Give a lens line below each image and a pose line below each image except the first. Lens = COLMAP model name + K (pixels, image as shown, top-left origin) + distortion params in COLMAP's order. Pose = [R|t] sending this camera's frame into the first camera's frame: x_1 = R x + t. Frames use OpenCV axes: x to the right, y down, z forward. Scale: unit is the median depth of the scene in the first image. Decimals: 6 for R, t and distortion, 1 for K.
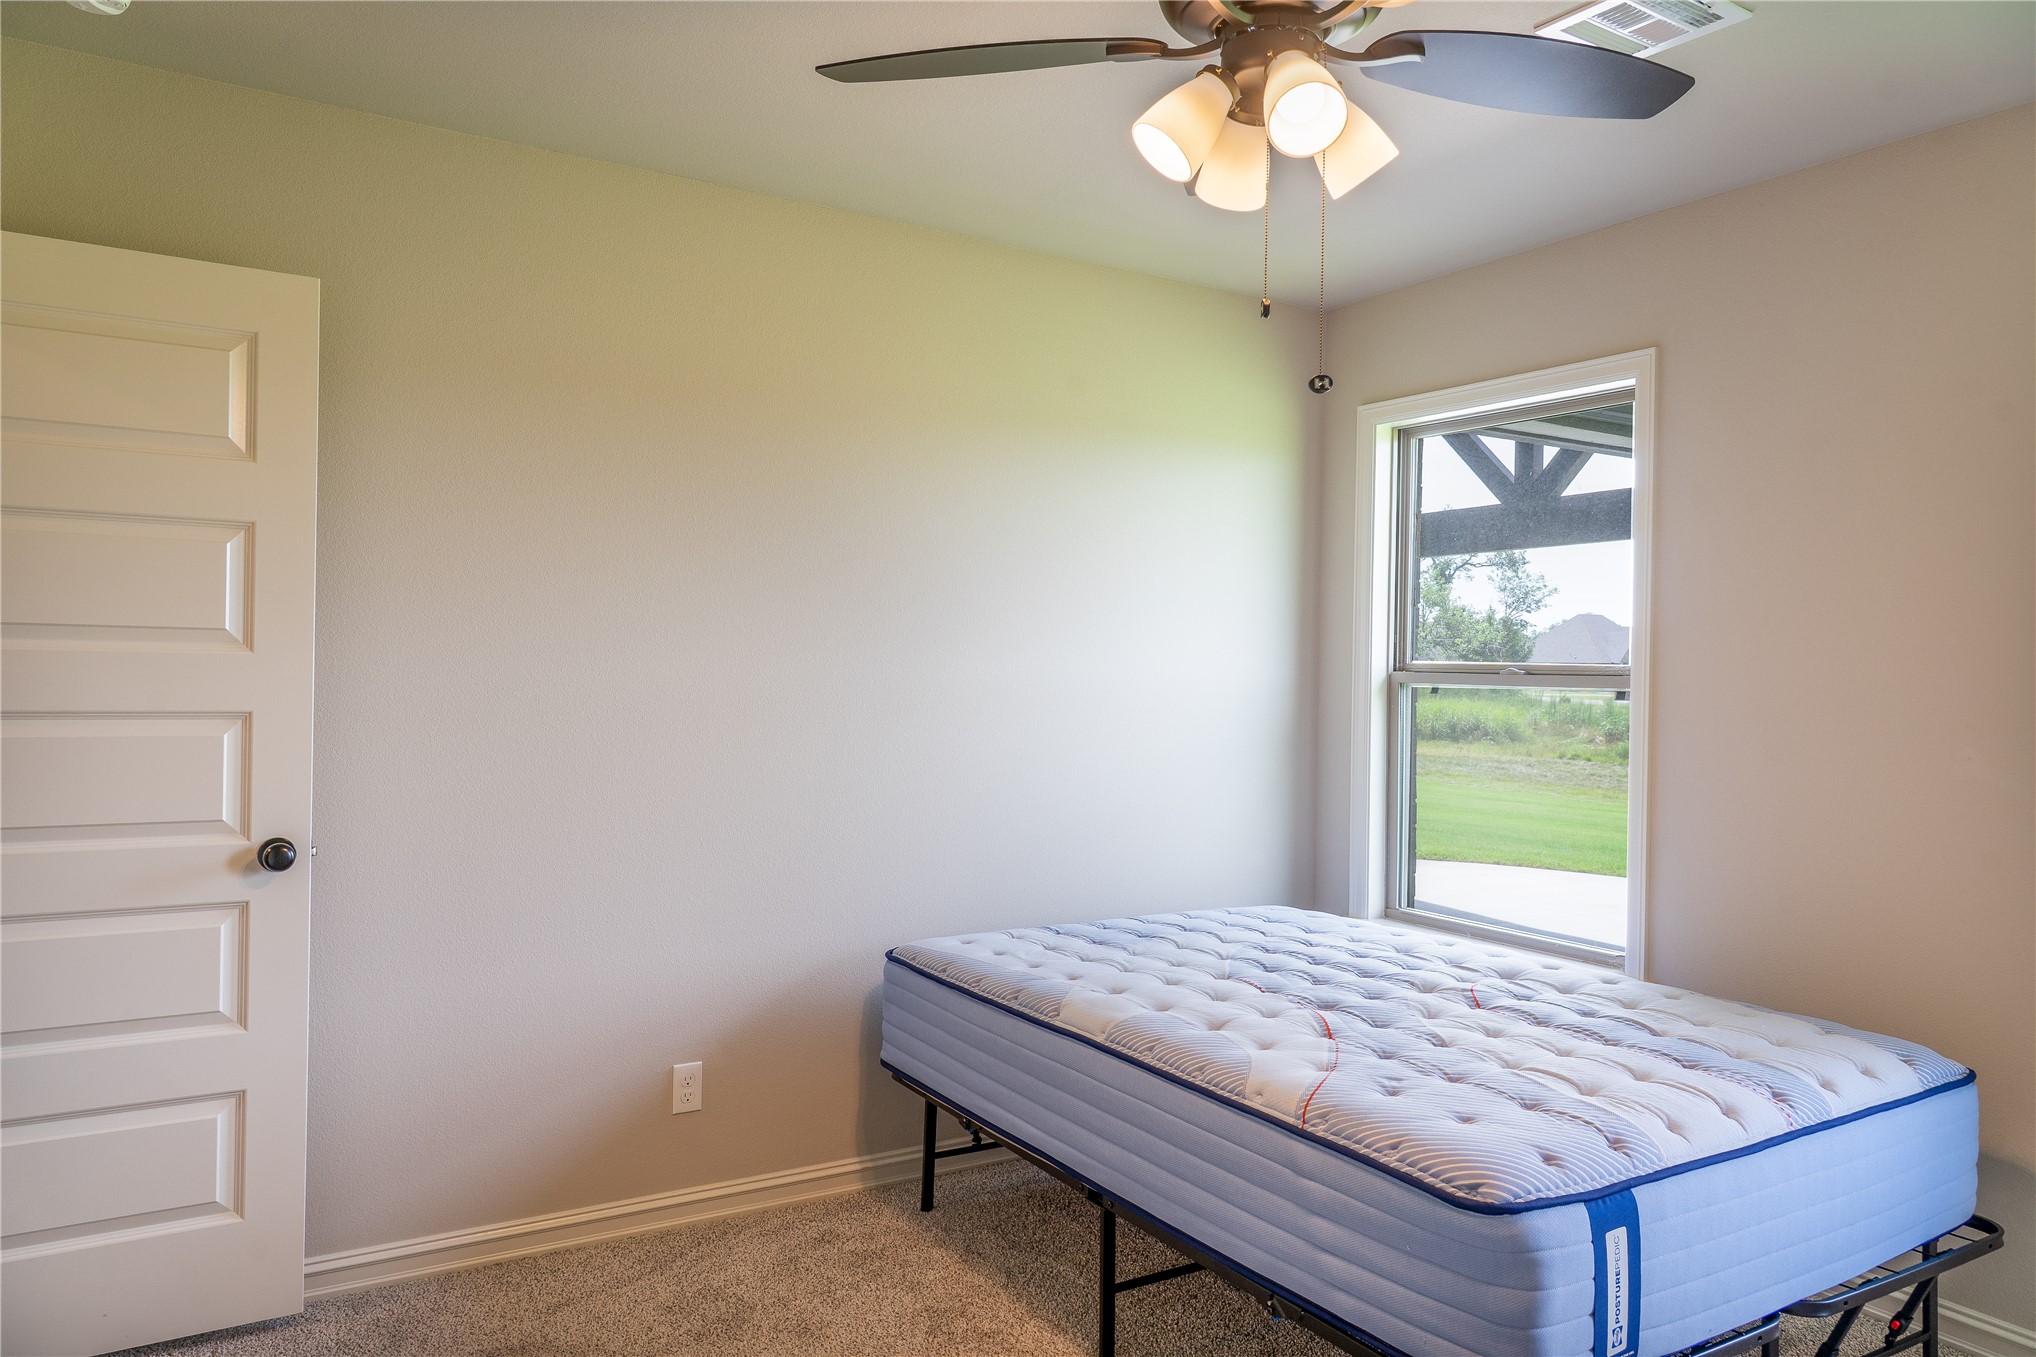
lens RADIAL K [[1430.7, 0, 1026.4], [0, 1430.7, 666.2], [0, 0, 1]] dist [-0.002335, 0.002208]
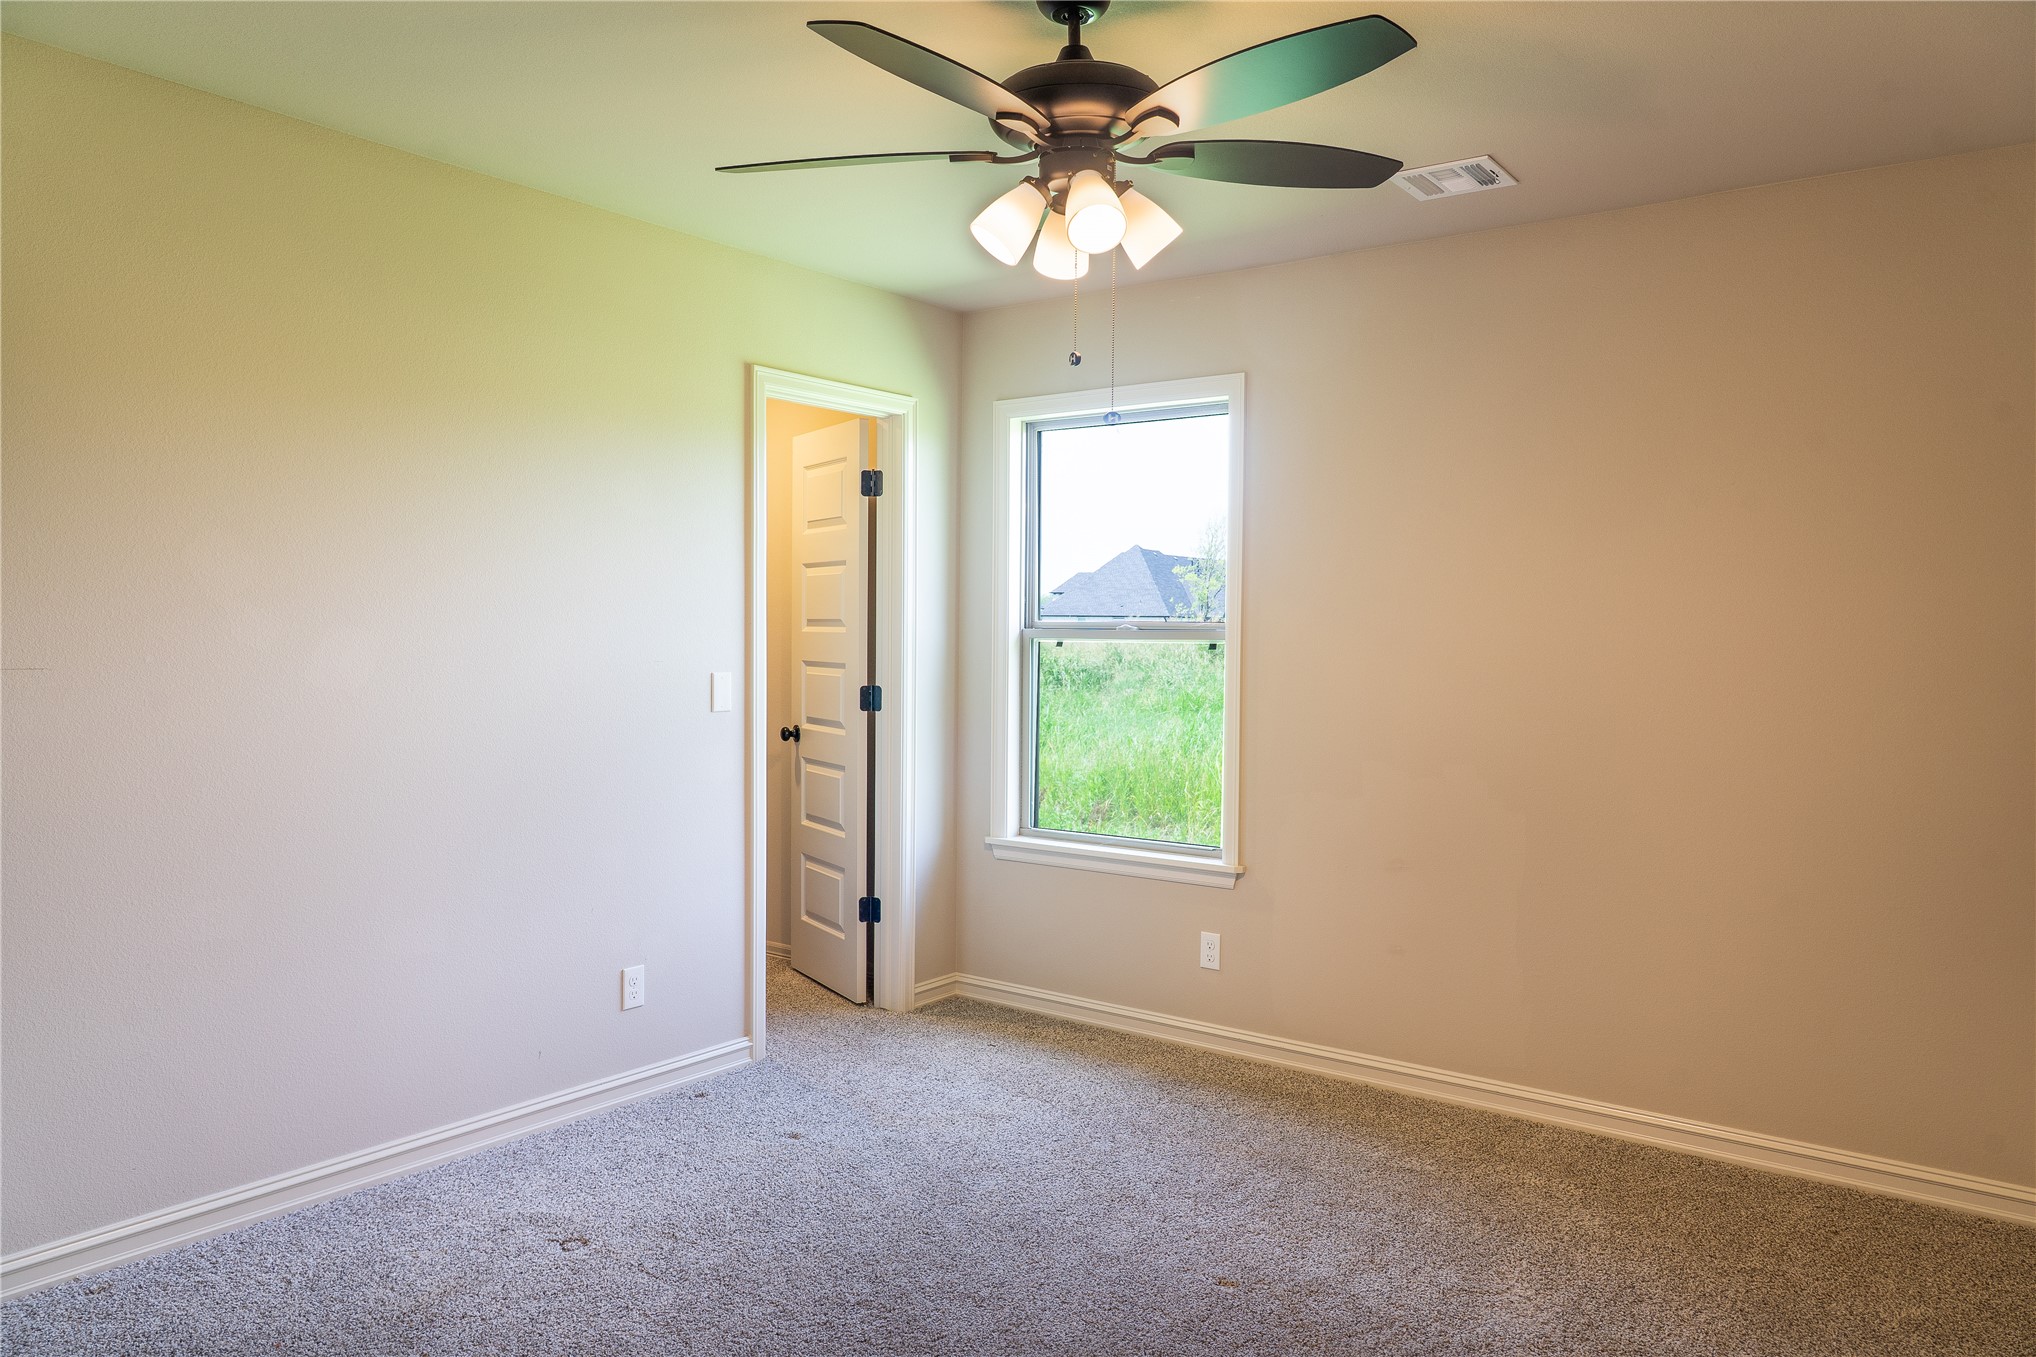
lens RADIAL K [[1430.7, 0, 1013.3], [0, 1430.7, 672.7], [0, 0, 1]] dist [-0.002335, 0.002208]
pose [[0.941368, -0.026616, 0.336329, -0.305989], [0.014167, 0.999122, 0.039416, -0.013839], [-0.337083, -0.032340, 0.940919, -0.220771]]
